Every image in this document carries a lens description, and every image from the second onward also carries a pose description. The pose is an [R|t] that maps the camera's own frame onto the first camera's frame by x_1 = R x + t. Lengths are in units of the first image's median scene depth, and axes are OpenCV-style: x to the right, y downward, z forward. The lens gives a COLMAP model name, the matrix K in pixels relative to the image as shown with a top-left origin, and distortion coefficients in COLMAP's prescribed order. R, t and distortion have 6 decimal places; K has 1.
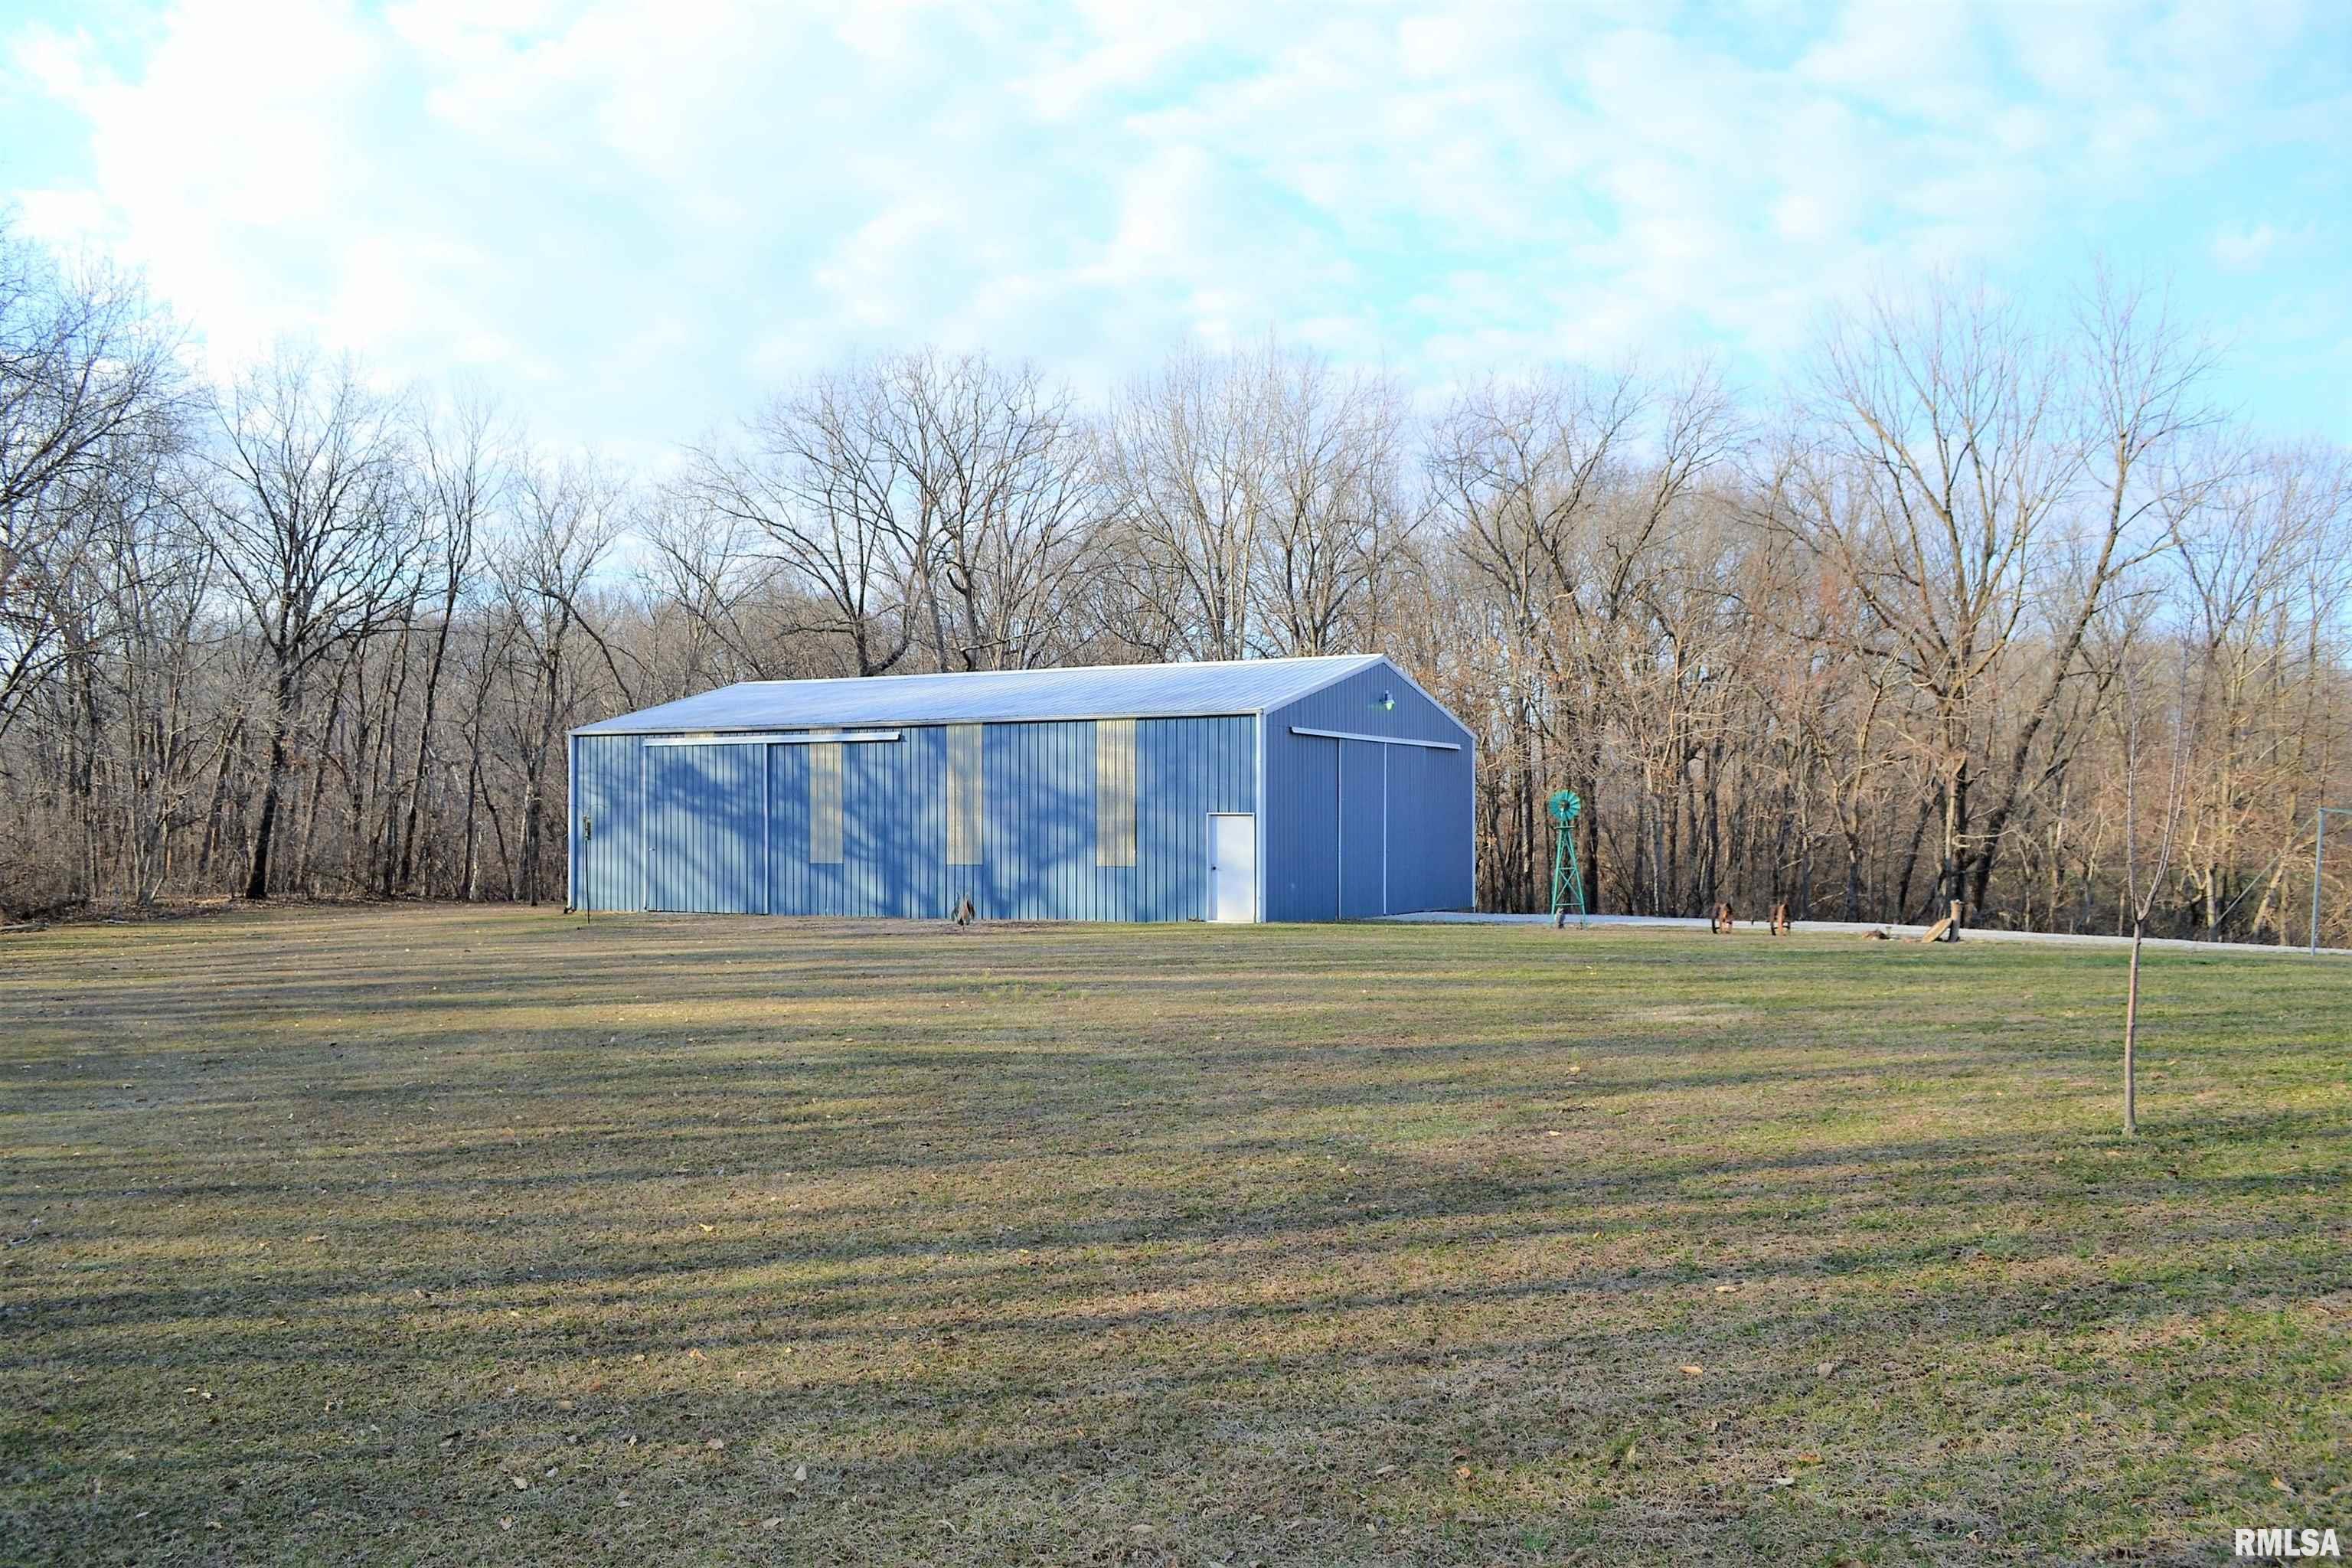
lens RADIAL K [[1943.9, 0, 1170.9], [0, 1943.9, 784.1], [0, 0, 1]] dist [-0.002180, -0.001095]
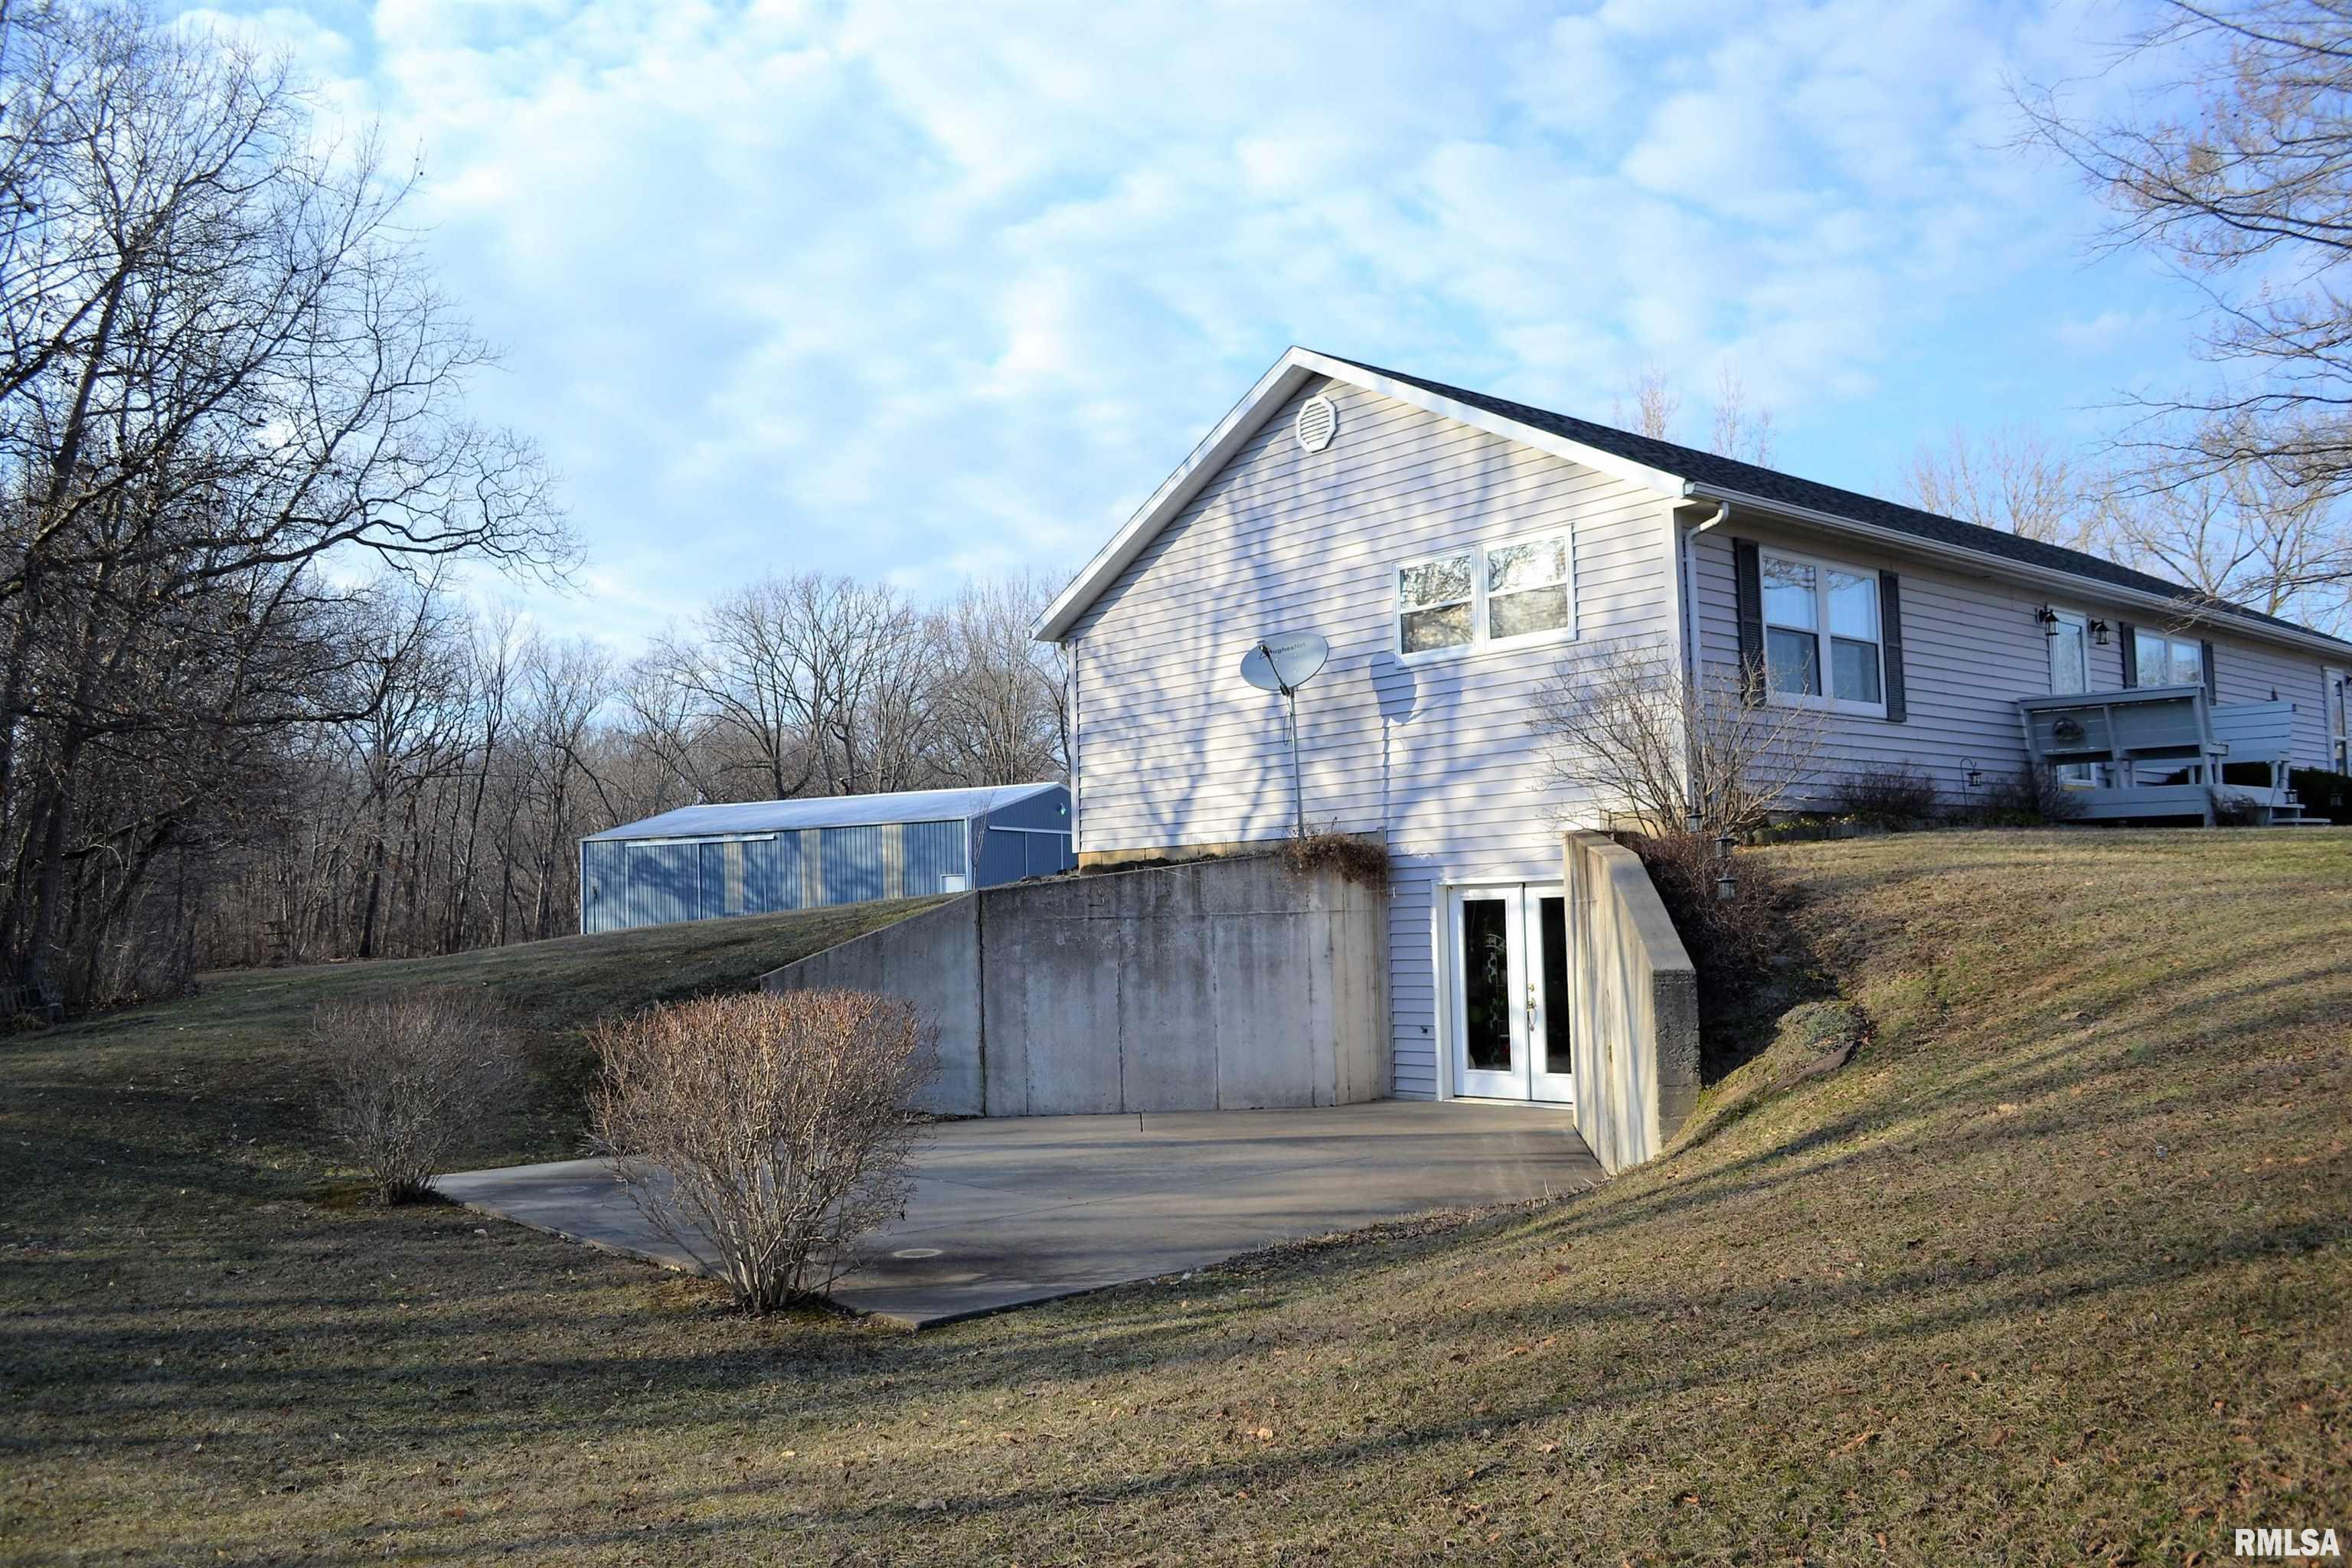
lens RADIAL K [[1943.9, 0, 1180.7], [0, 1943.9, 782.6], [0, 0, 1]] dist [-0.002180, -0.001095]
pose [[0.999669, -0.021950, 0.013413, 0.133217], [0.022633, 0.998333, -0.053089, 0.017295], [-0.012226, 0.053375, 0.998500, -0.483743]]
